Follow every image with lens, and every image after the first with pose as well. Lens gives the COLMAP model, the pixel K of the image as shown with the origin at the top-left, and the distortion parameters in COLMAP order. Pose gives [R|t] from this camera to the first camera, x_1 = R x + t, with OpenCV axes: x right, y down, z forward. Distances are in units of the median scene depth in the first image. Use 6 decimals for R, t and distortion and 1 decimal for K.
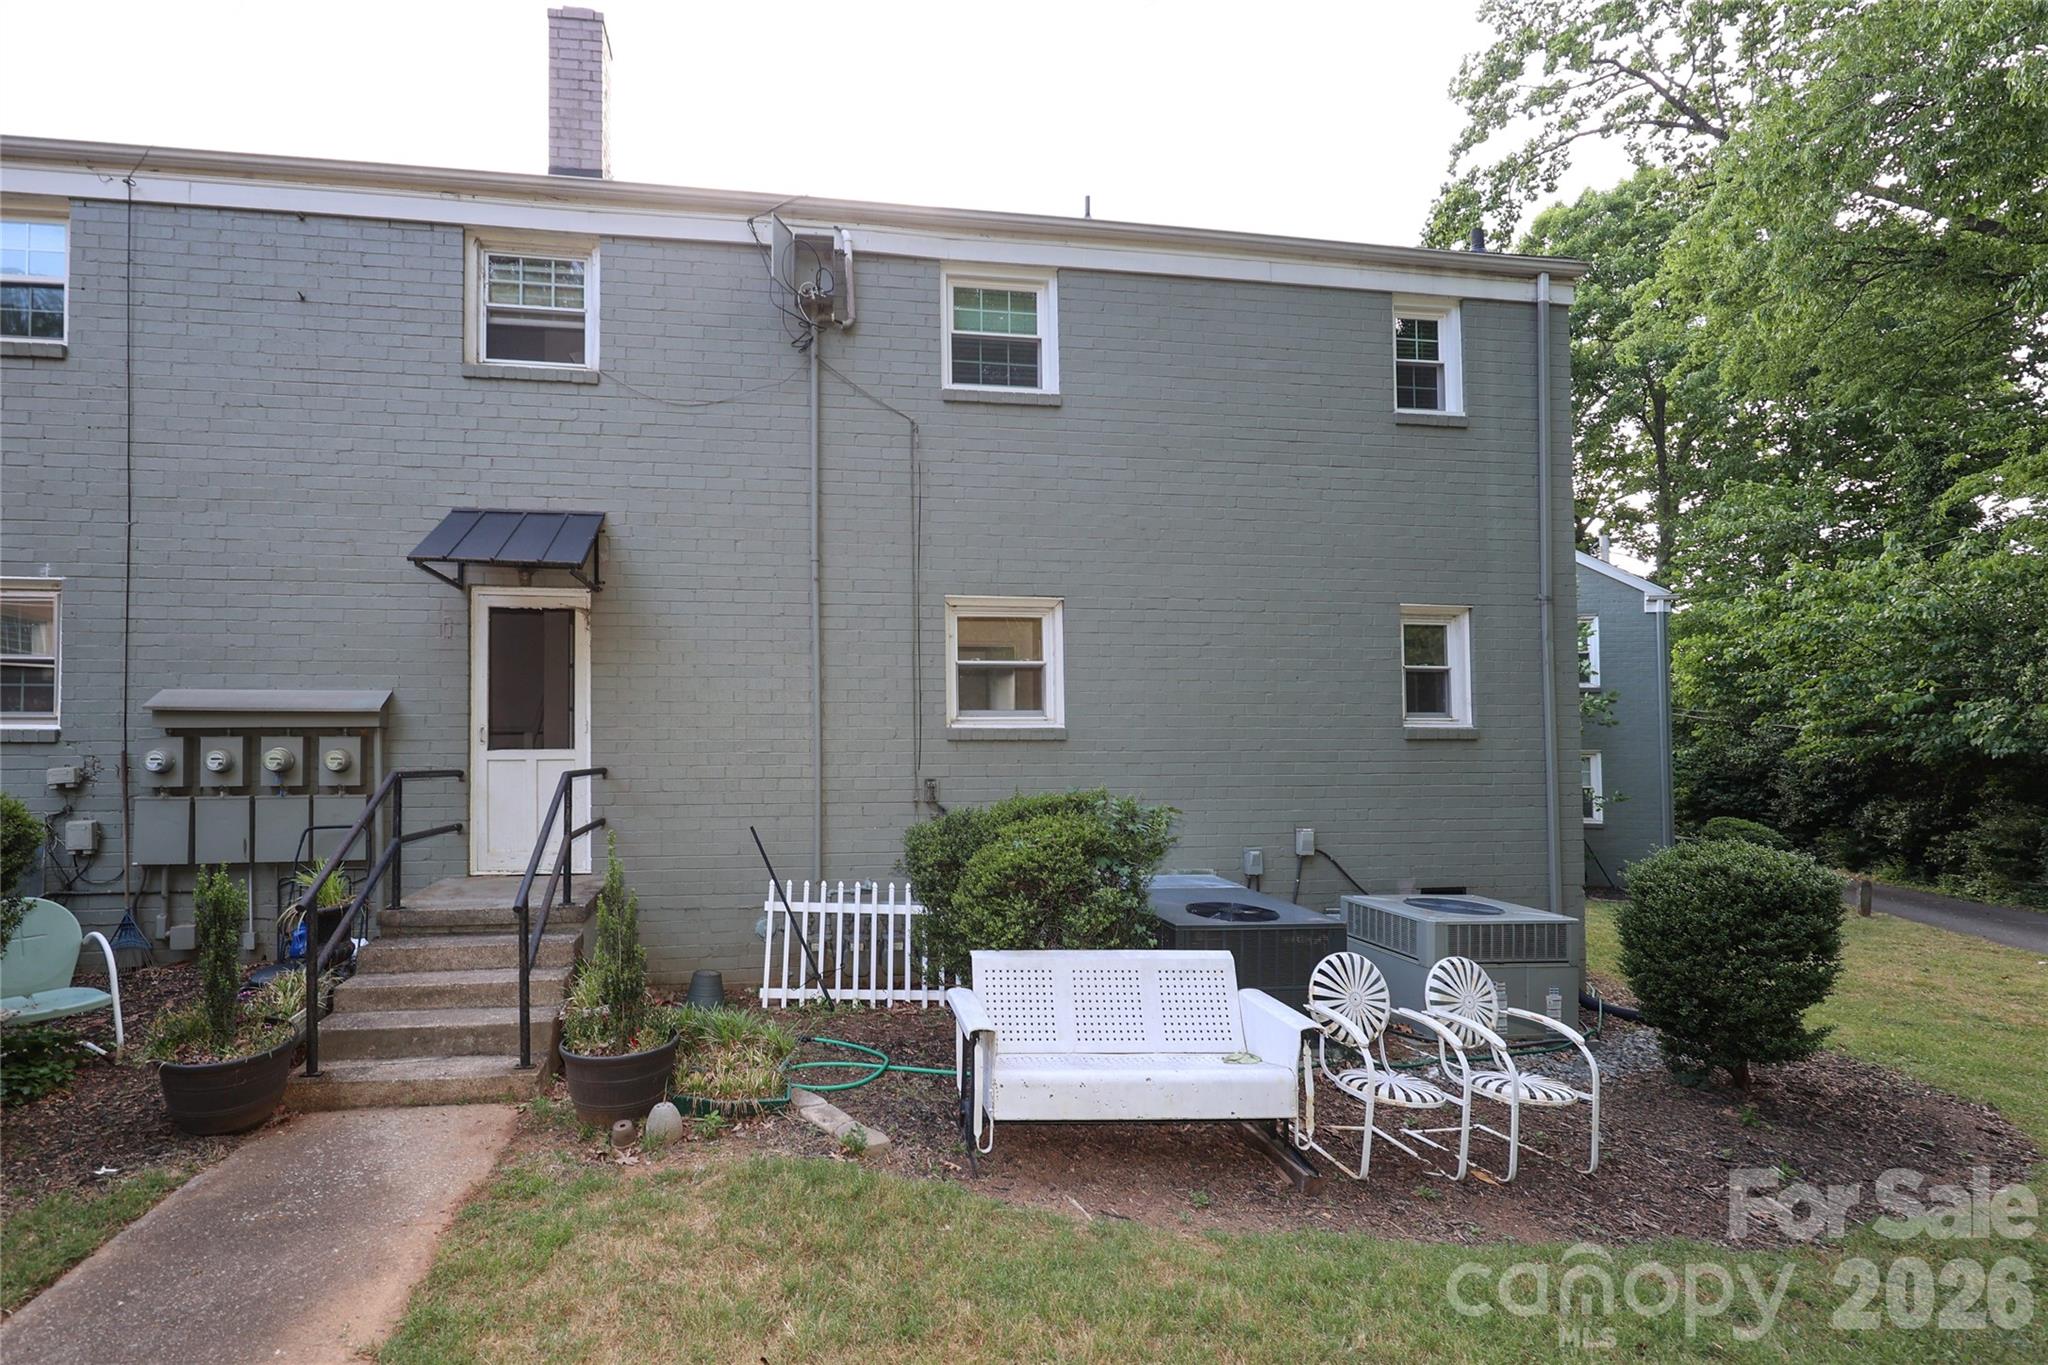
lens RADIAL K [[935.5, 0, 1044.1], [0, 935.5, 700.0], [0, 0, 1]] dist [-0.000958, -0.000441]
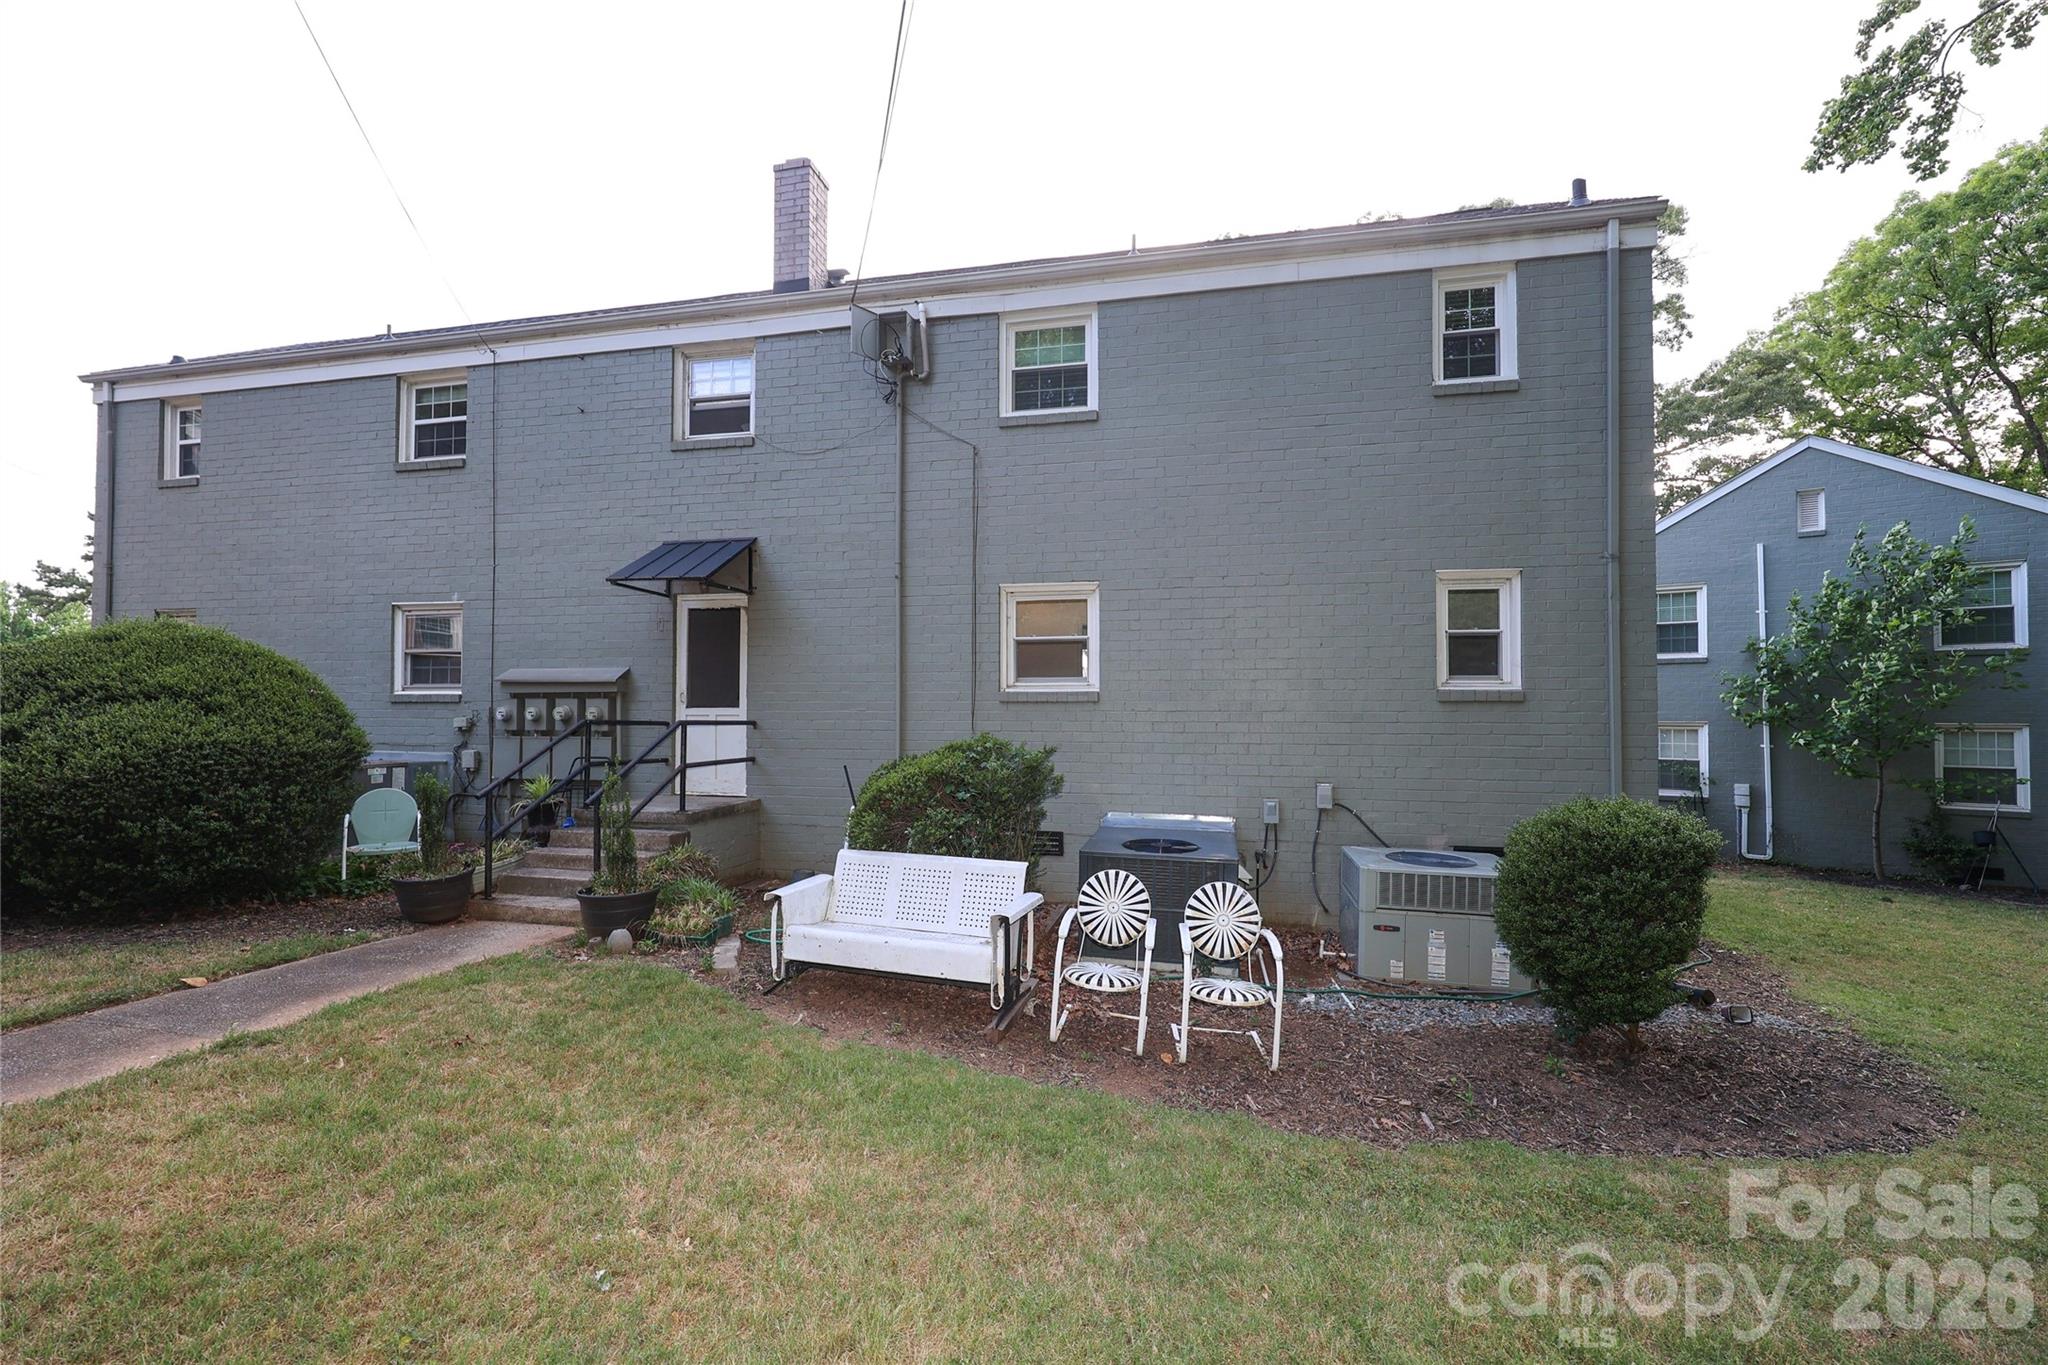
lens RADIAL K [[836.7, 0, 1026.6], [0, 836.7, 678.3], [0, 0, 1]] dist [-0.000238, 0.000199]
pose [[0.938600, -0.010353, -0.344853, 0.328840], [0.012130, 0.999922, 0.002996, 0.009683], [0.344795, -0.006995, 0.938652, -0.030050]]
